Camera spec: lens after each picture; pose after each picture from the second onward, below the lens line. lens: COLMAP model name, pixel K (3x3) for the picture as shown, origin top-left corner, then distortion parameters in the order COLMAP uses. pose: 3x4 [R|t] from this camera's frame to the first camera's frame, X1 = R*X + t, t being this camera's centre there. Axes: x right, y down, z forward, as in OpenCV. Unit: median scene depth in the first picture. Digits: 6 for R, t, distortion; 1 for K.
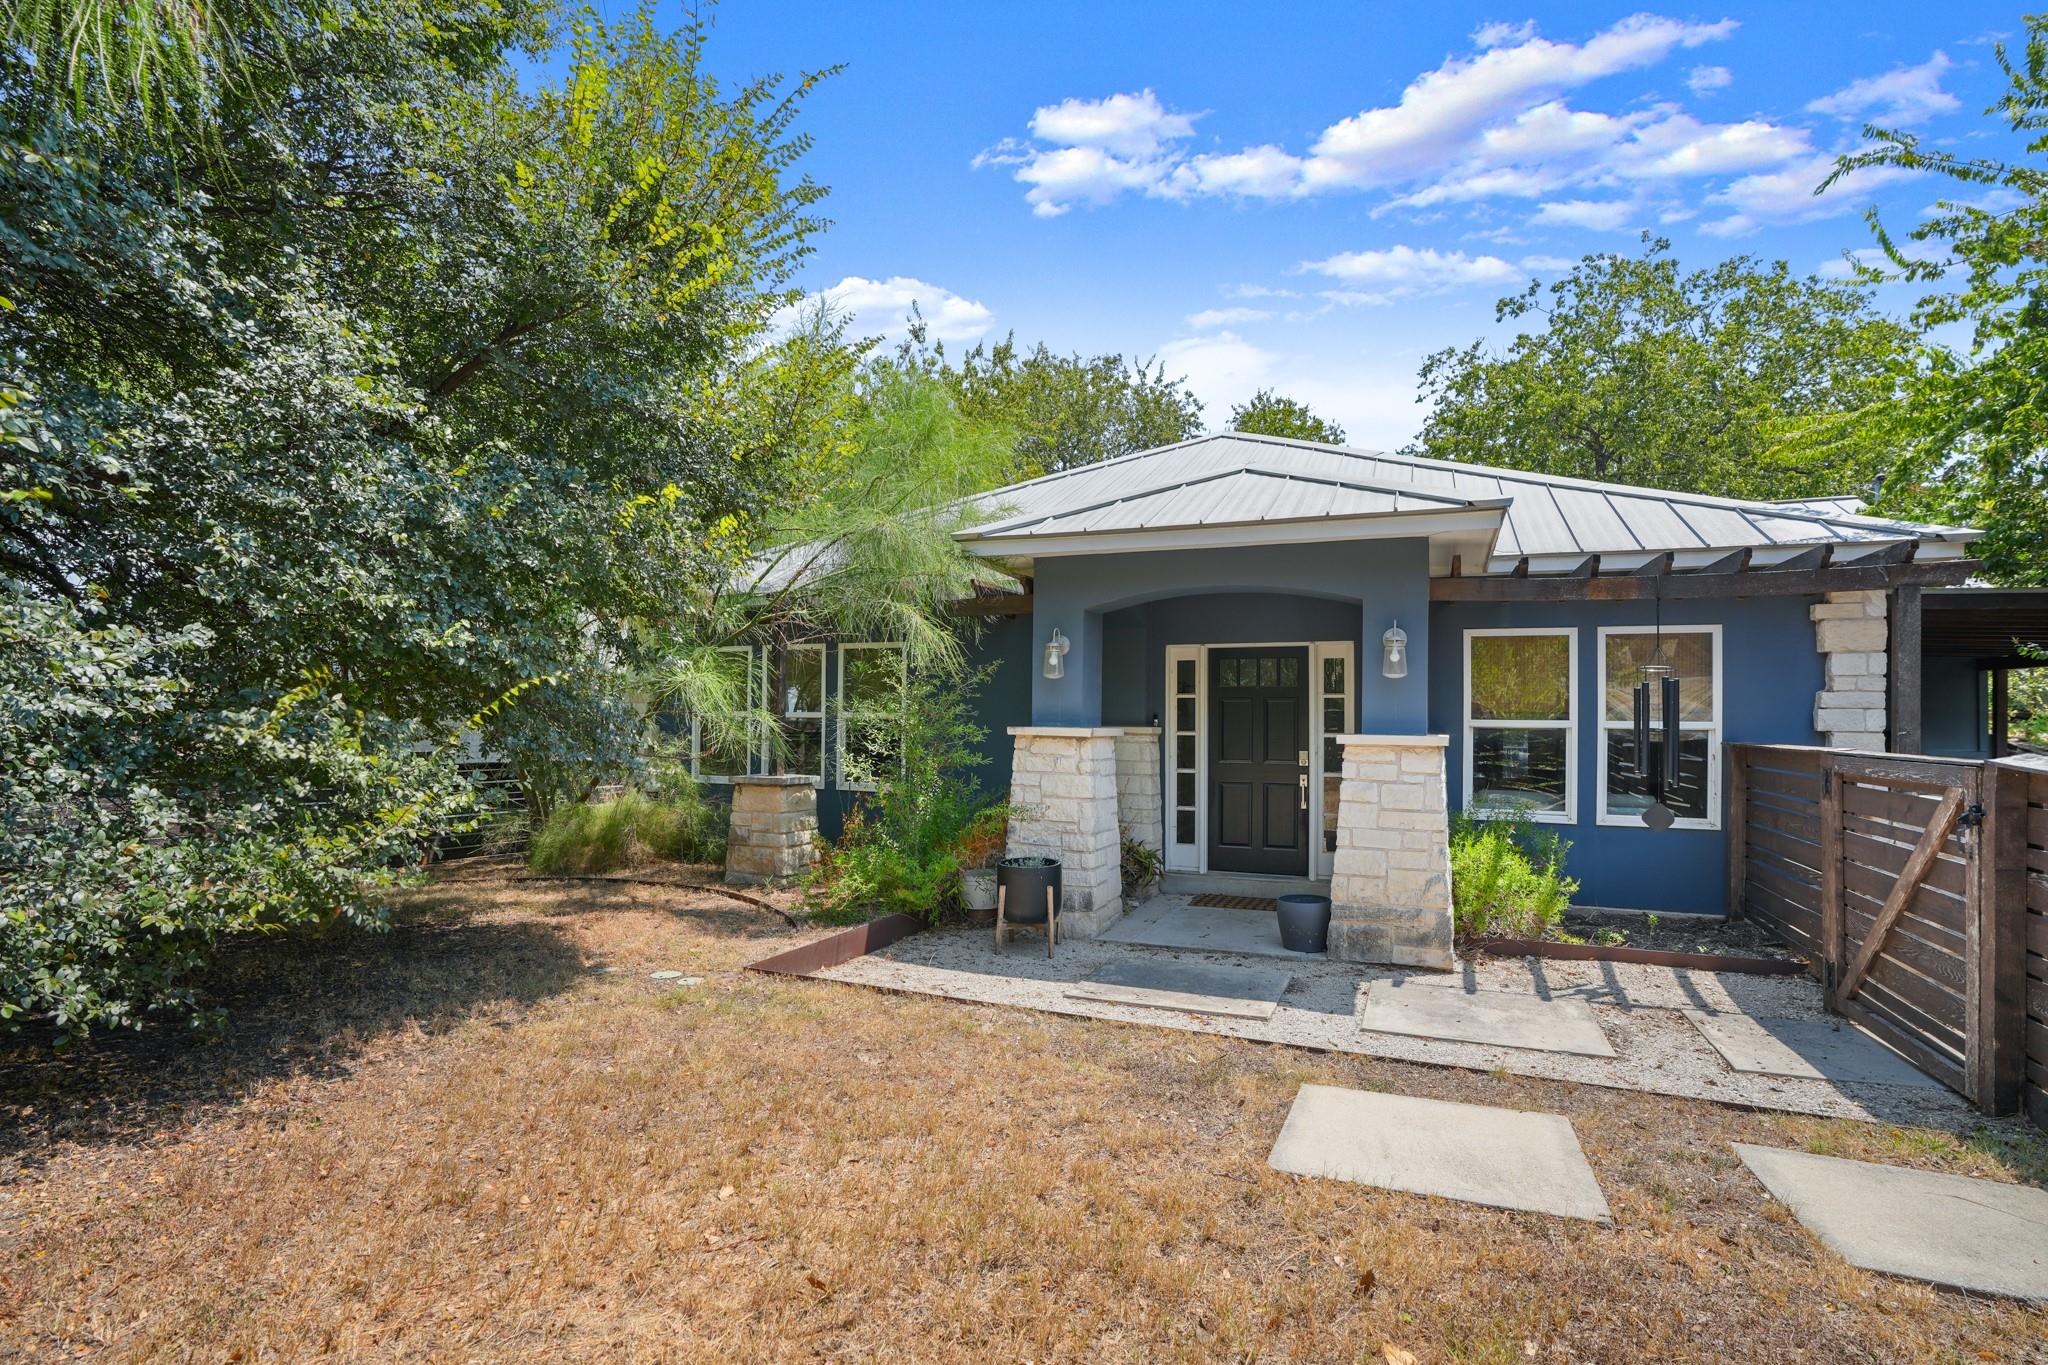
lens RADIAL K [[947.6, 0, 1024.0], [0, 947.6, 682.5], [0, 0, 1]] dist [-0.055492, 0.000005]
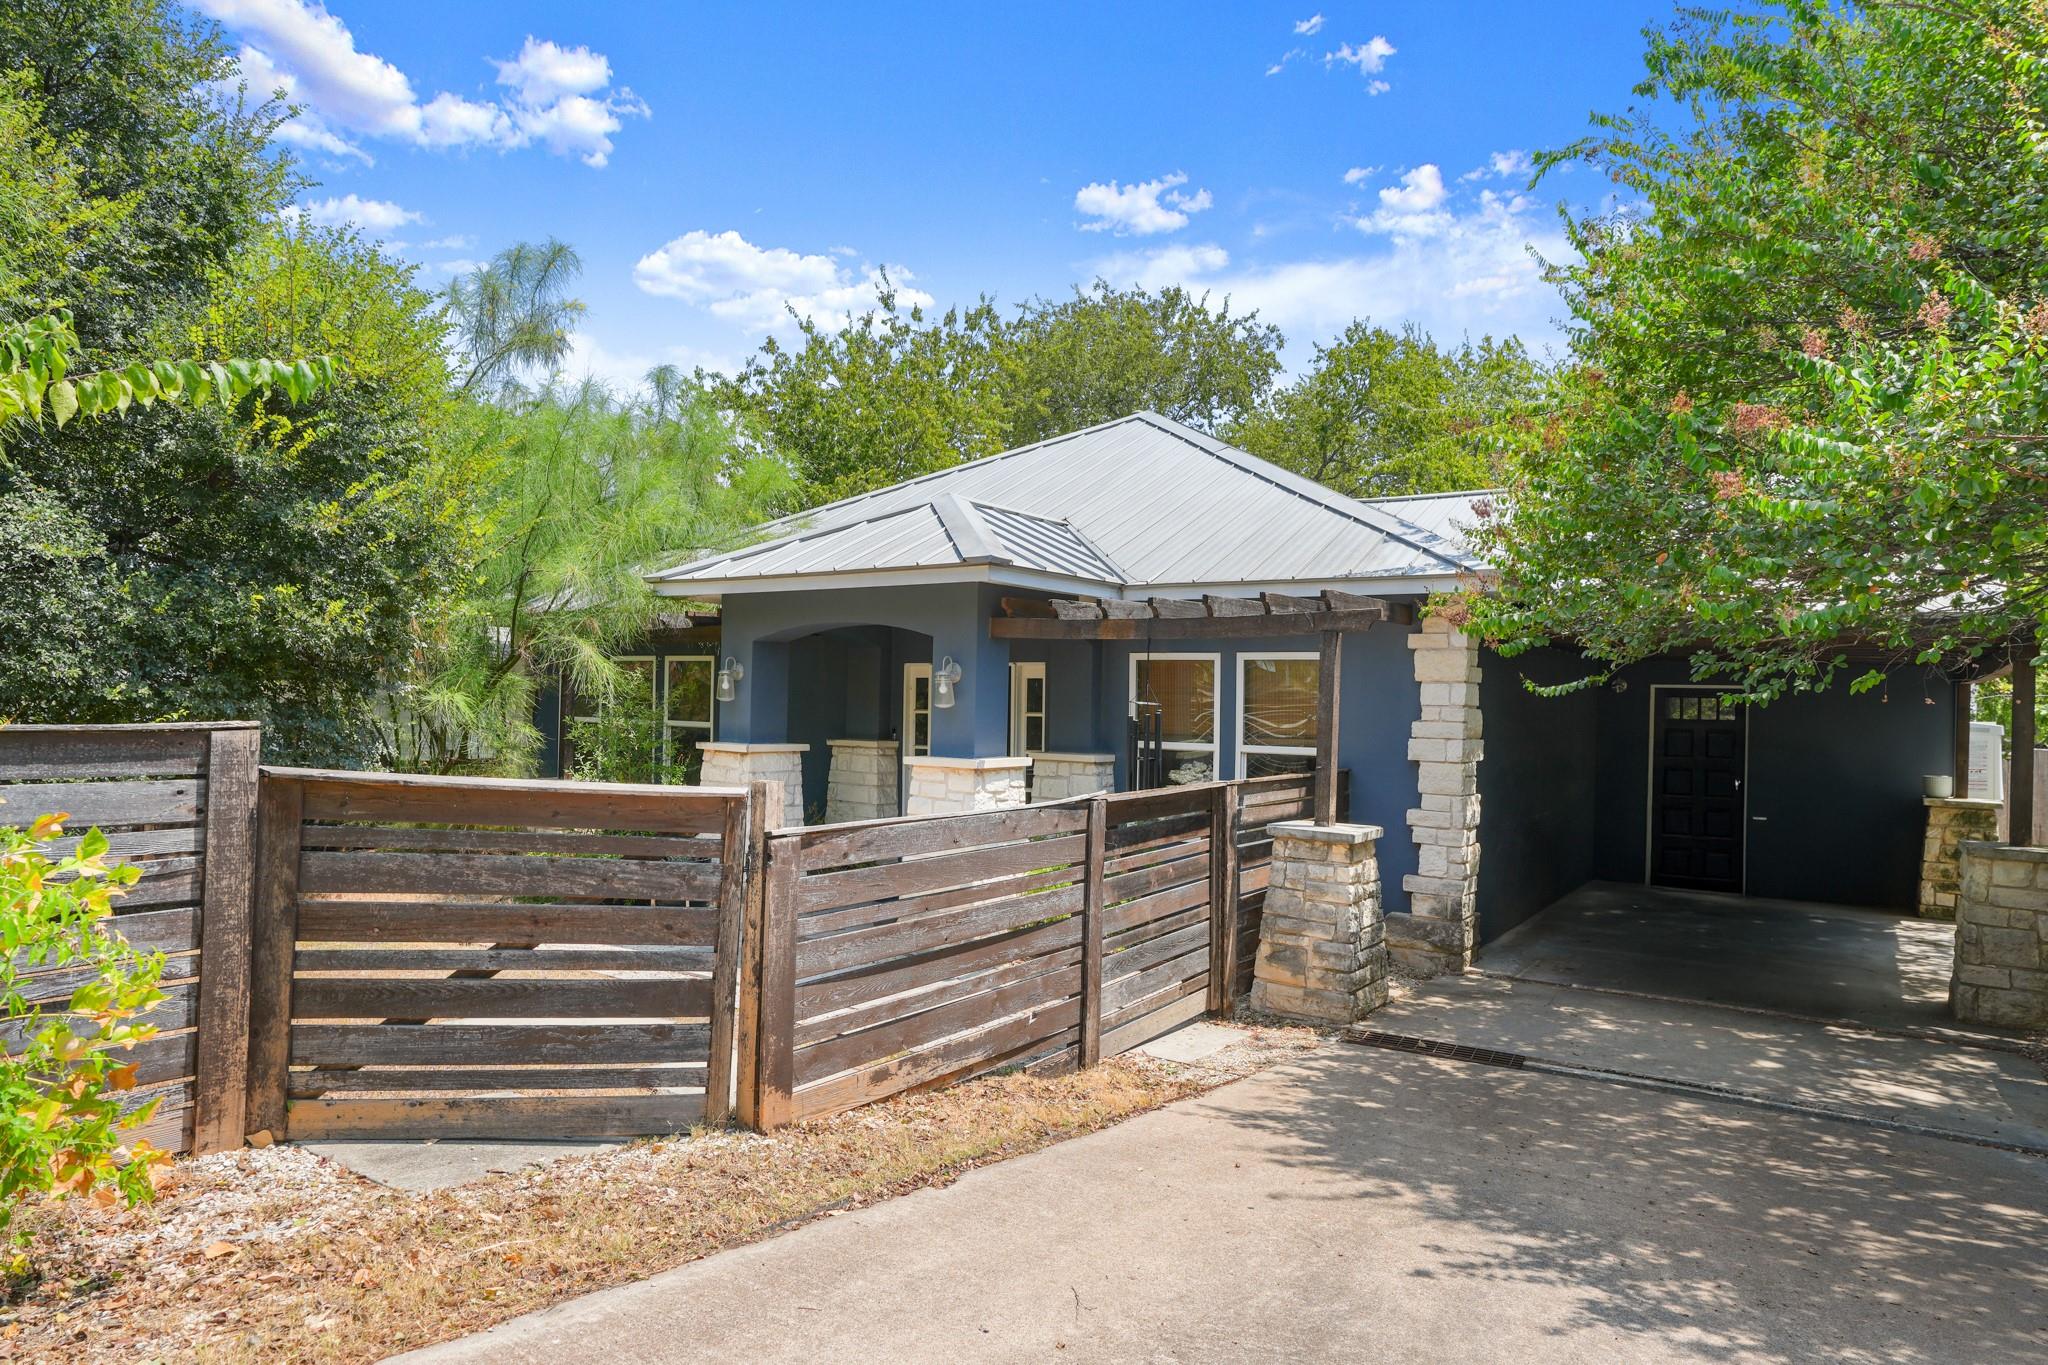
lens RADIAL K [[1224.1, 0, 1024.0], [0, 1224.1, 682.5], [0, 0, 1]] dist [-0.017031, -0.000069]
pose [[0.977975, 0.003763, -0.208689, 0.685928], [-0.000008, 0.999838, 0.017994, -0.052264], [0.208723, -0.017596, 0.977816, -0.373976]]
